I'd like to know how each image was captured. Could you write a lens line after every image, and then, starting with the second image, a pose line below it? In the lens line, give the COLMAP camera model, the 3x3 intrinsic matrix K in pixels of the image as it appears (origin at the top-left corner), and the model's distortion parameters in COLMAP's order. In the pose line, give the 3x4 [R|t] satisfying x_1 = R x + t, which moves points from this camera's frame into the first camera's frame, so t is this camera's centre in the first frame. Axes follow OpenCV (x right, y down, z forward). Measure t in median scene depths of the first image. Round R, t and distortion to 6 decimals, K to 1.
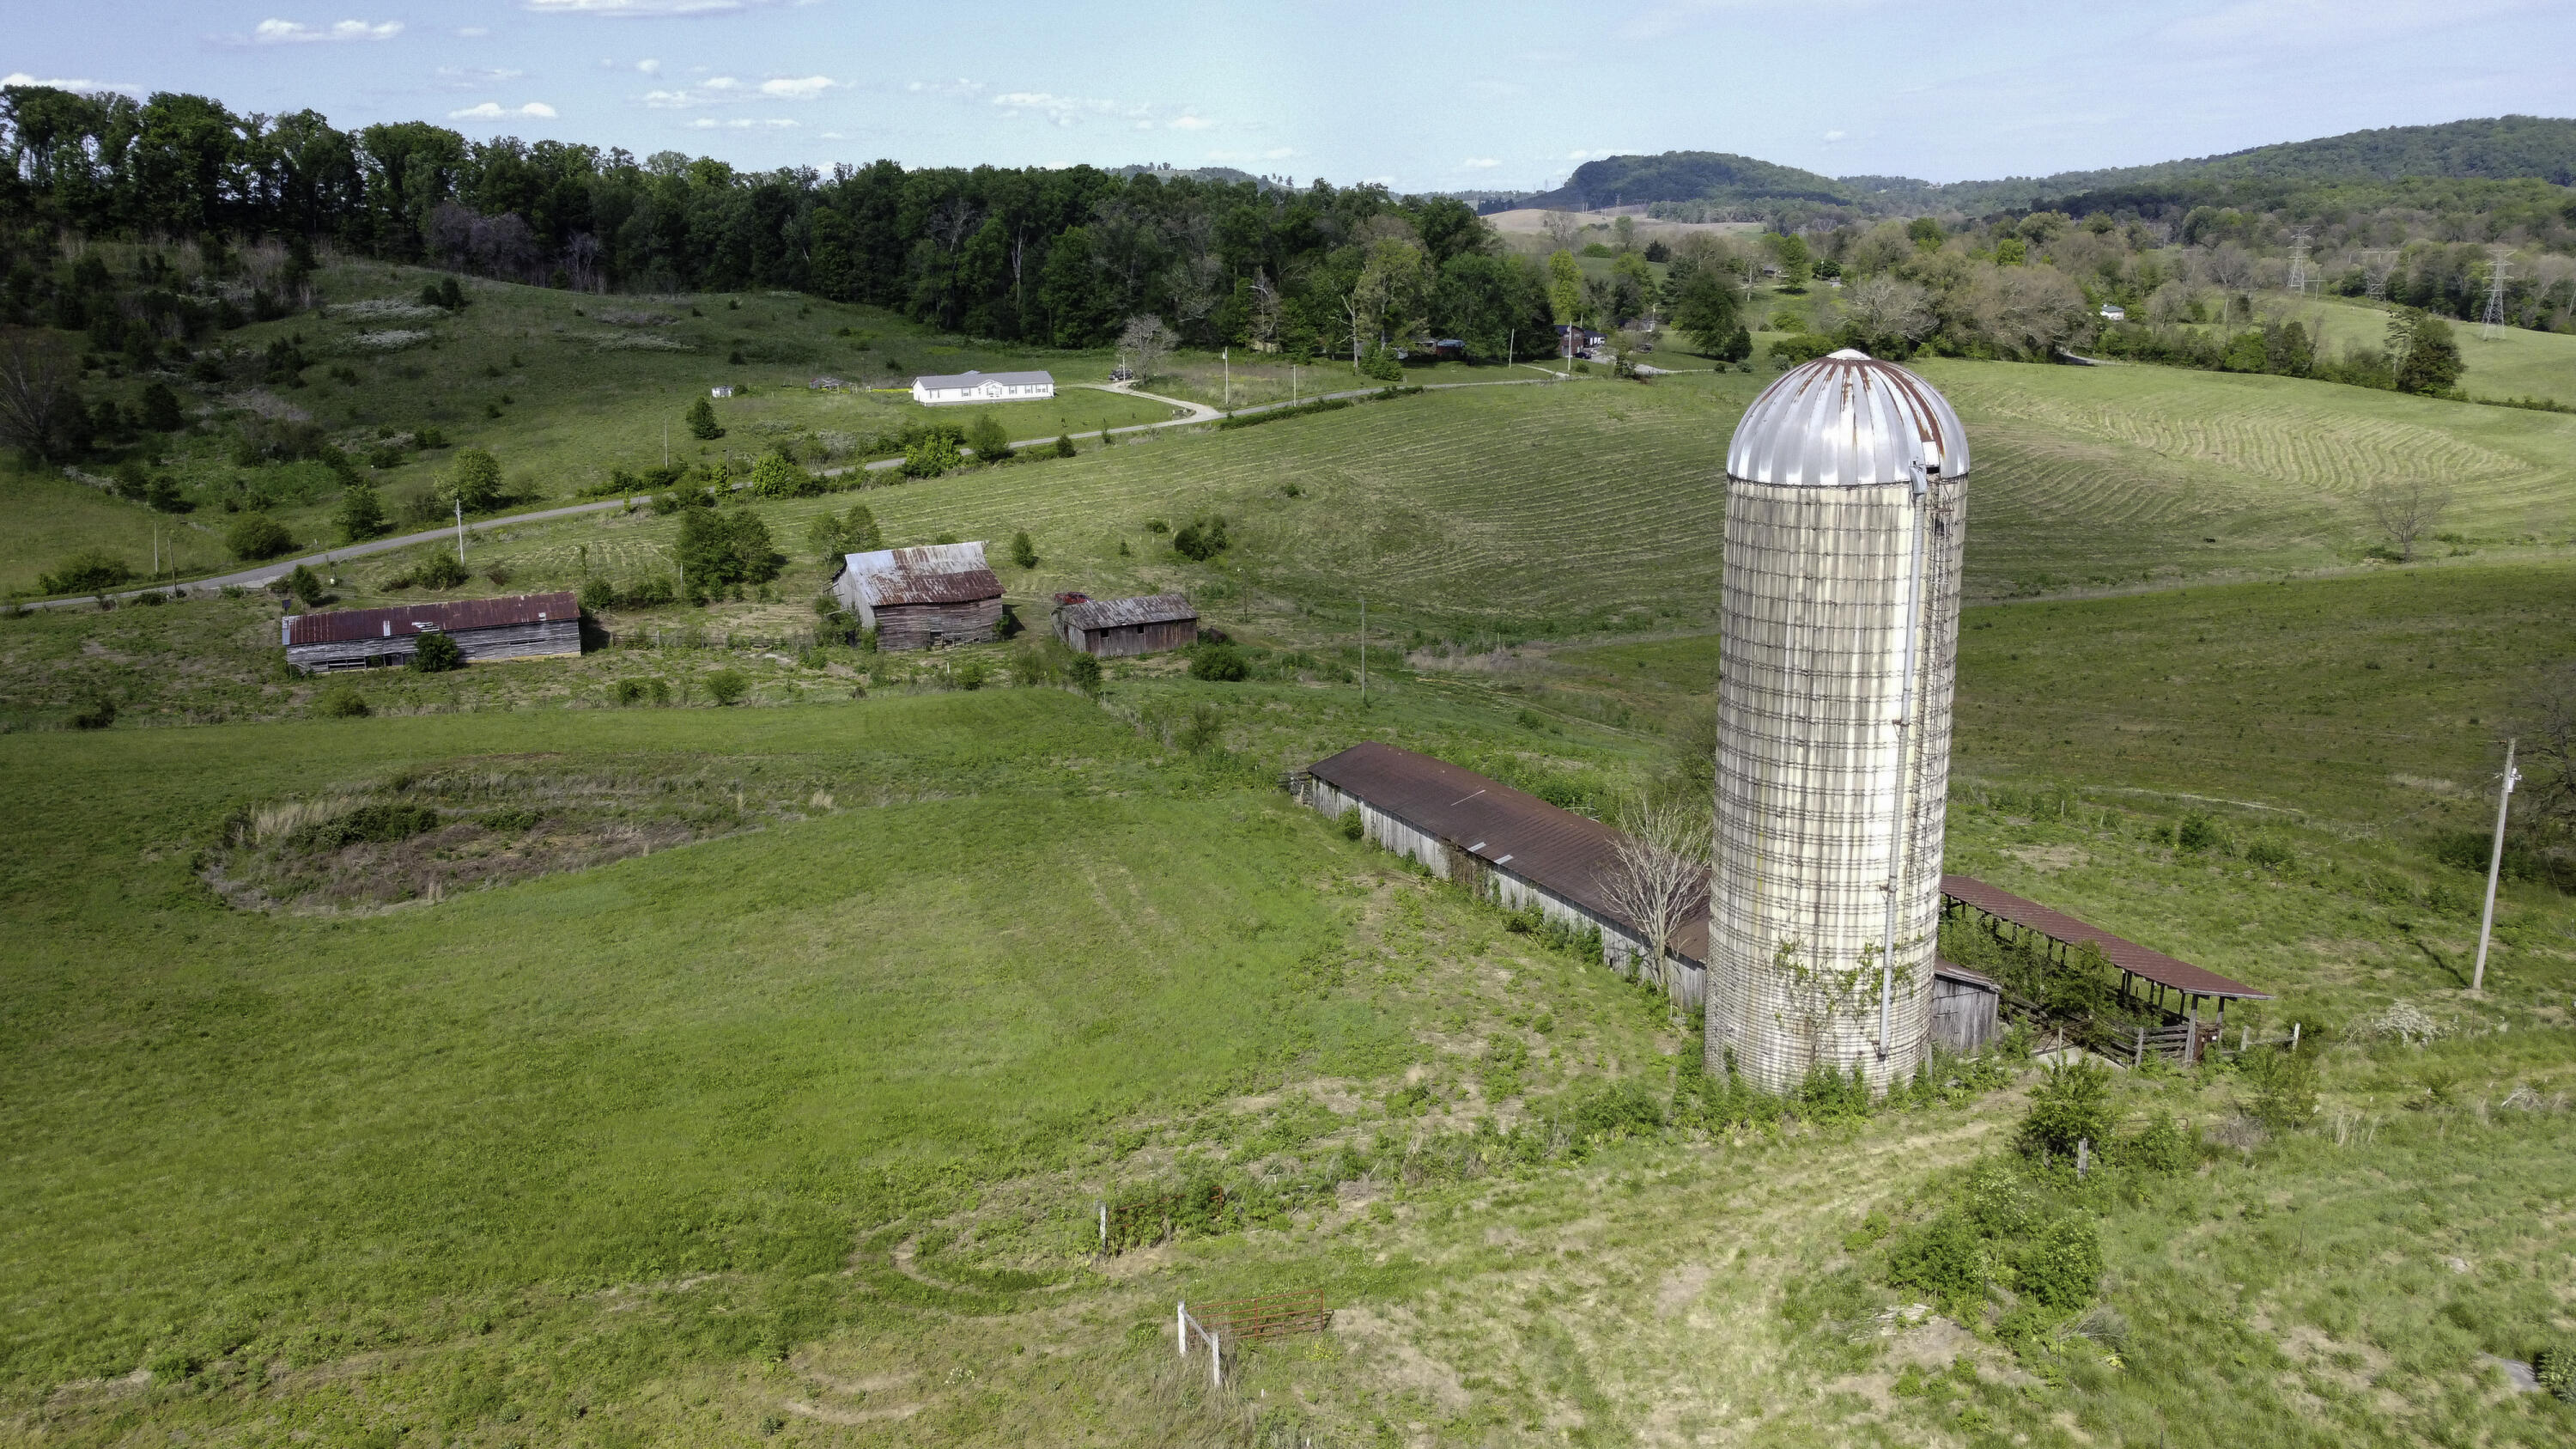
lens RADIAL K [[1942.1, 0, 1288.0], [0, 1942.1, 735.3], [0, 0, 1]] dist [0.001254, -0.007906]
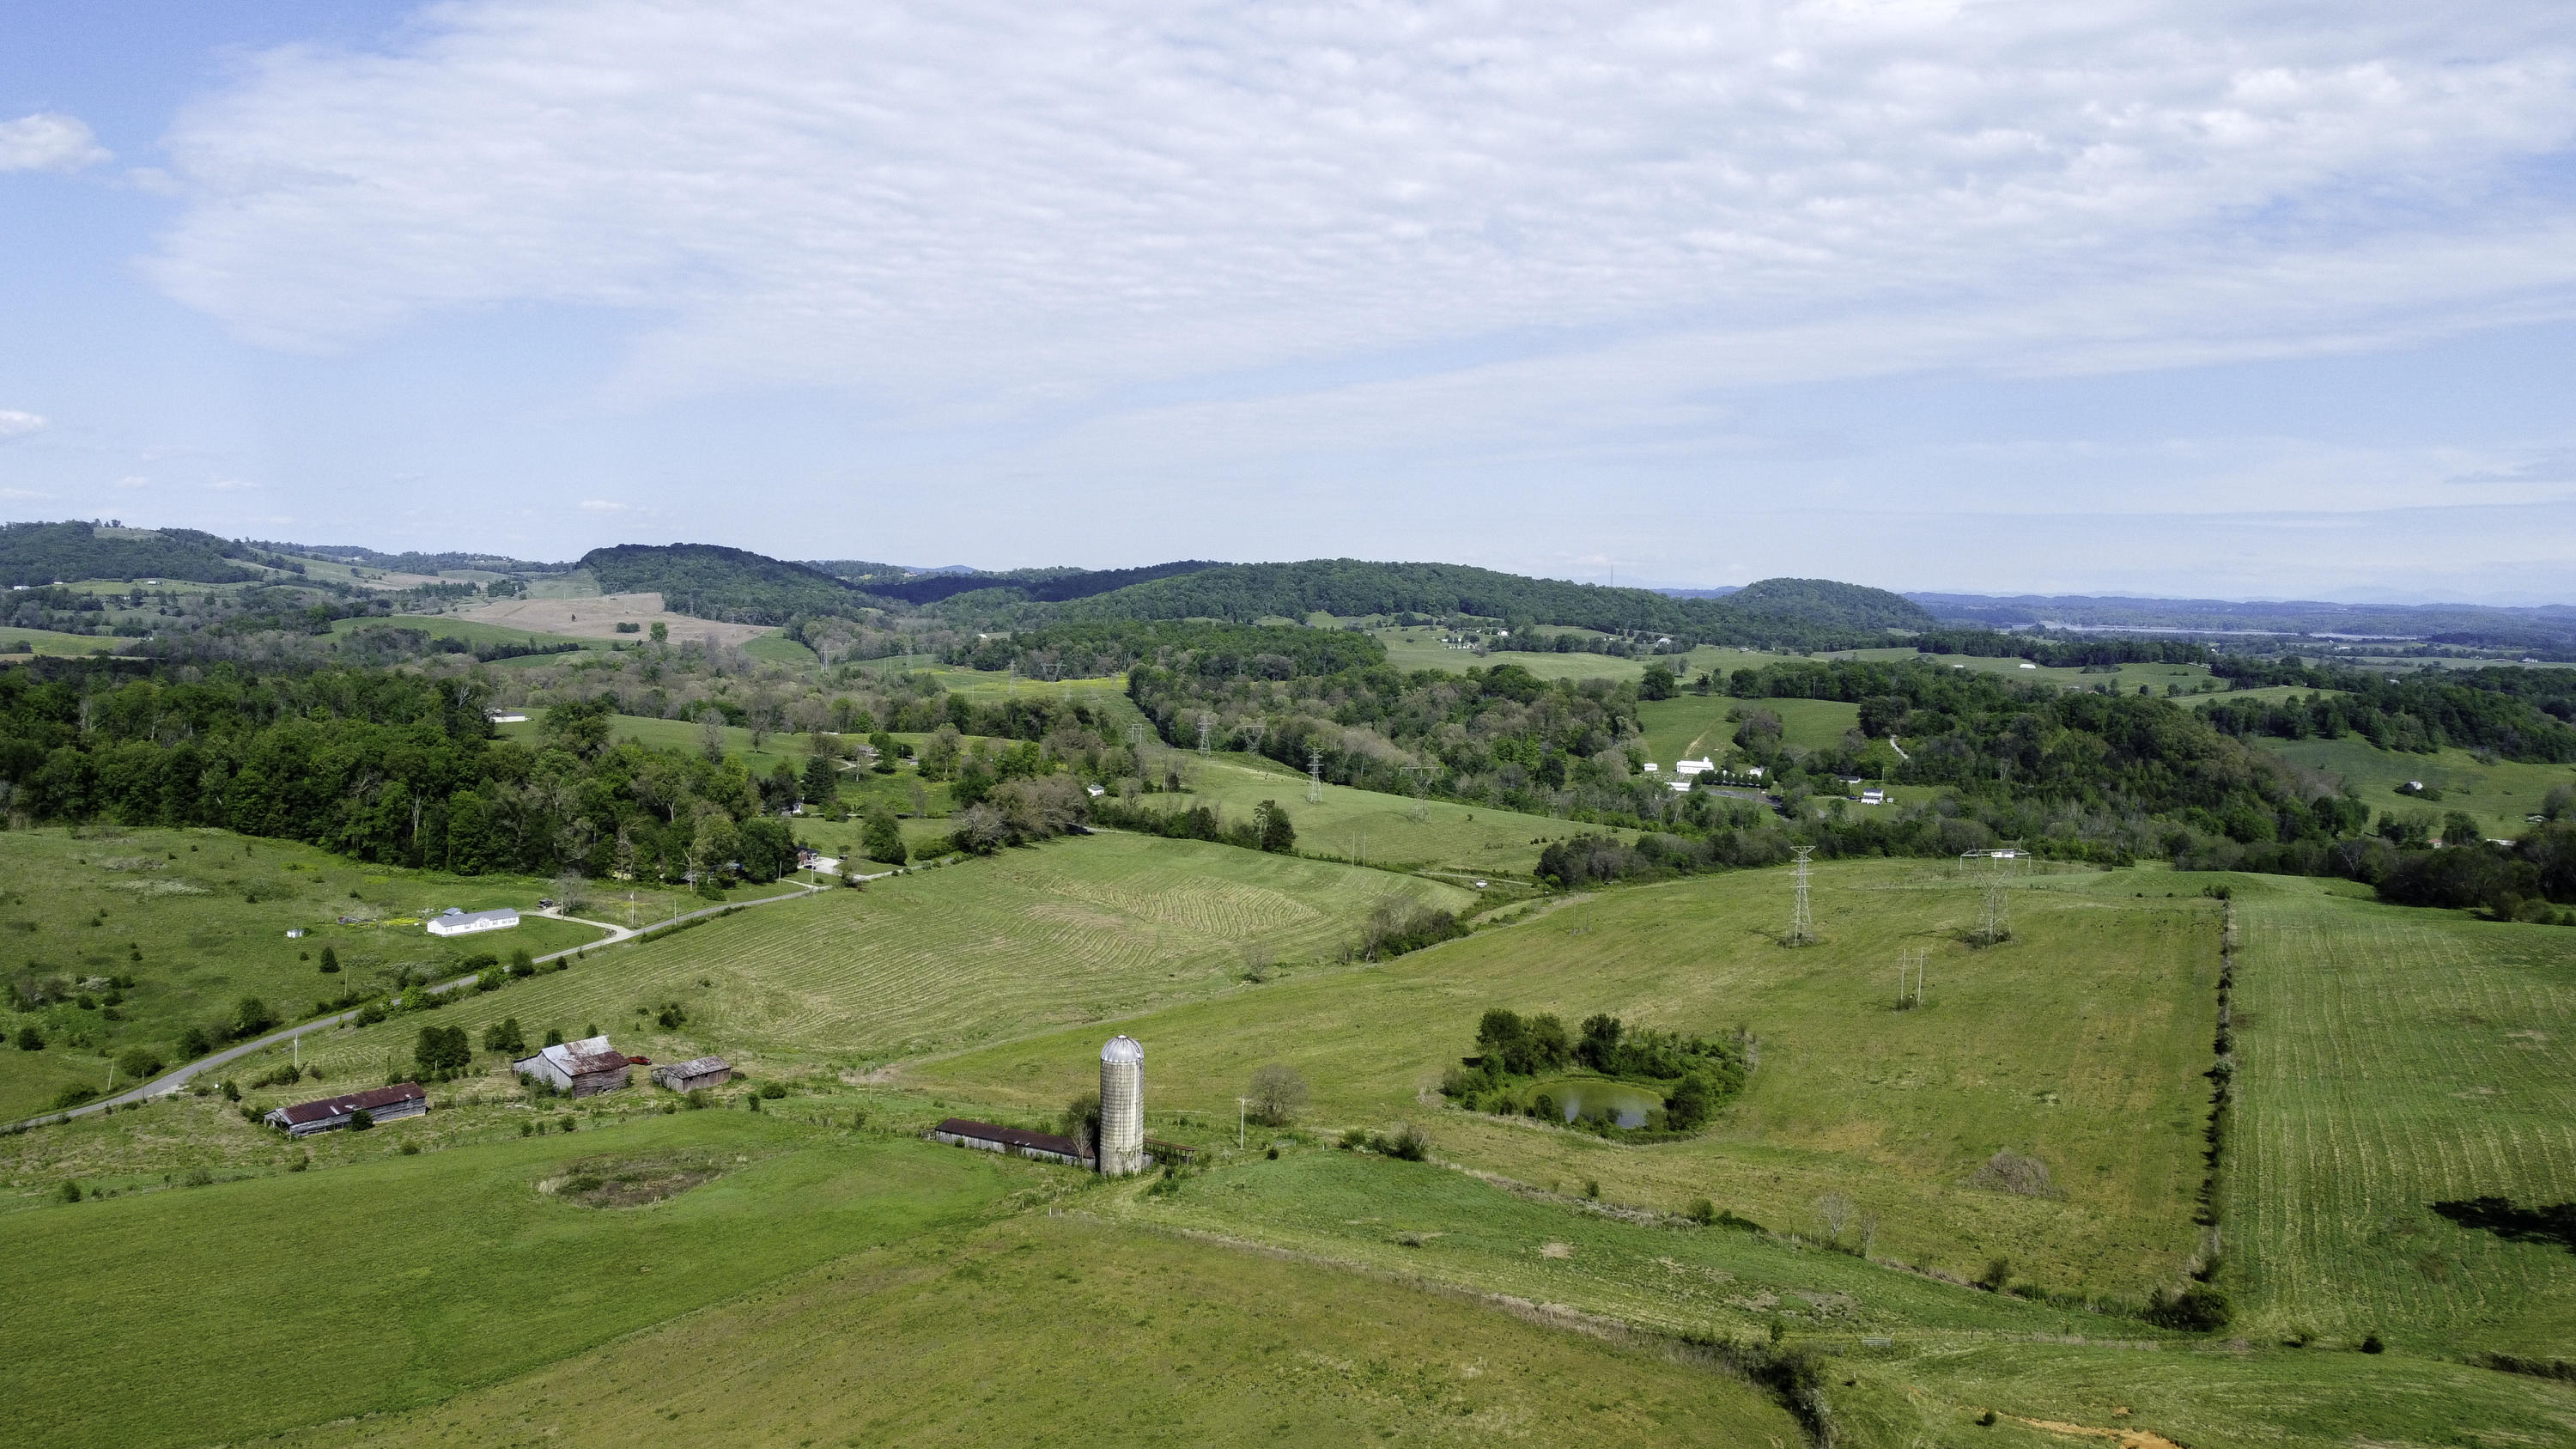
lens RADIAL K [[1942.1, 0, 1282.5], [0, 1942.1, 740.7], [0, 0, 1]] dist [0.001254, -0.007906]
pose [[0.874269, -0.002192, 0.485436, -0.361981], [0.085853, 0.984925, -0.150175, -0.028708], [-0.477789, 0.172970, 0.861278, -0.747847]]
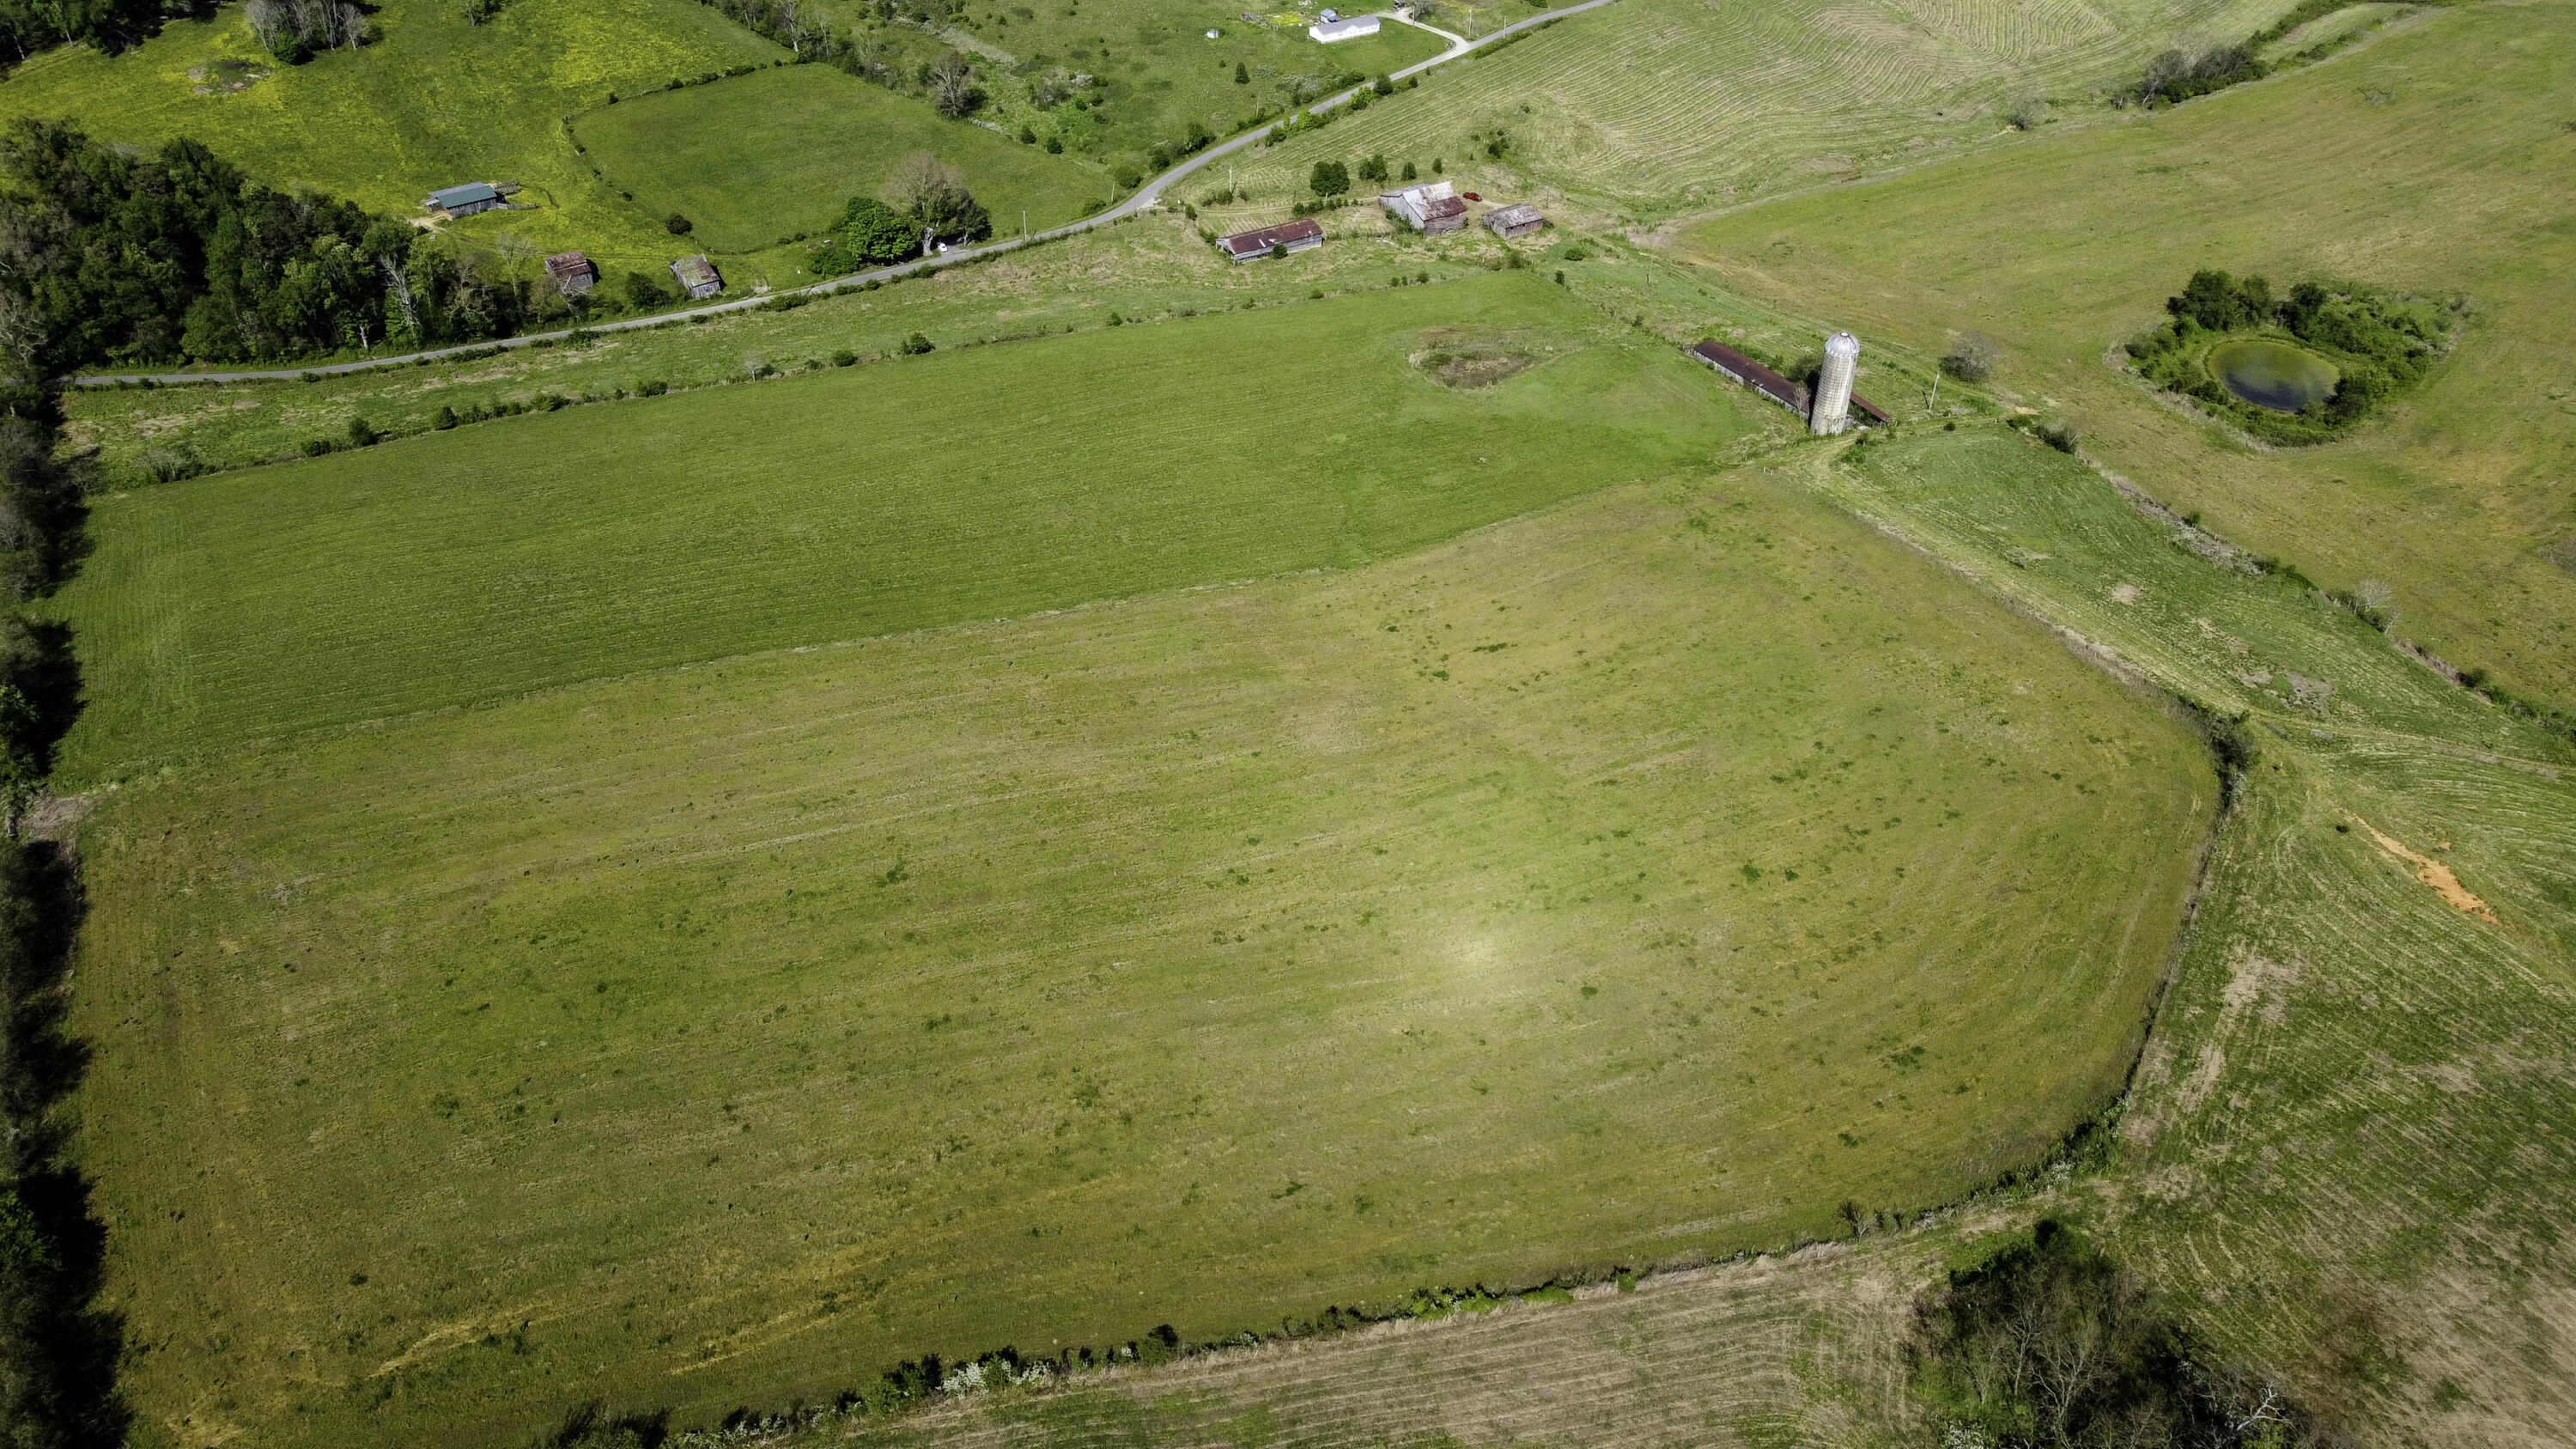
lens RADIAL K [[1942.1, 0, 1290.4], [0, 1942.1, 729.6], [0, 0, 1]] dist [0.001254, -0.007906]
pose [[0.992961, -0.051628, 0.106595, -0.466281], [0.005771, 0.920015, 0.391840, -0.303063], [-0.118299, -0.388466, 0.913838, -1.060396]]
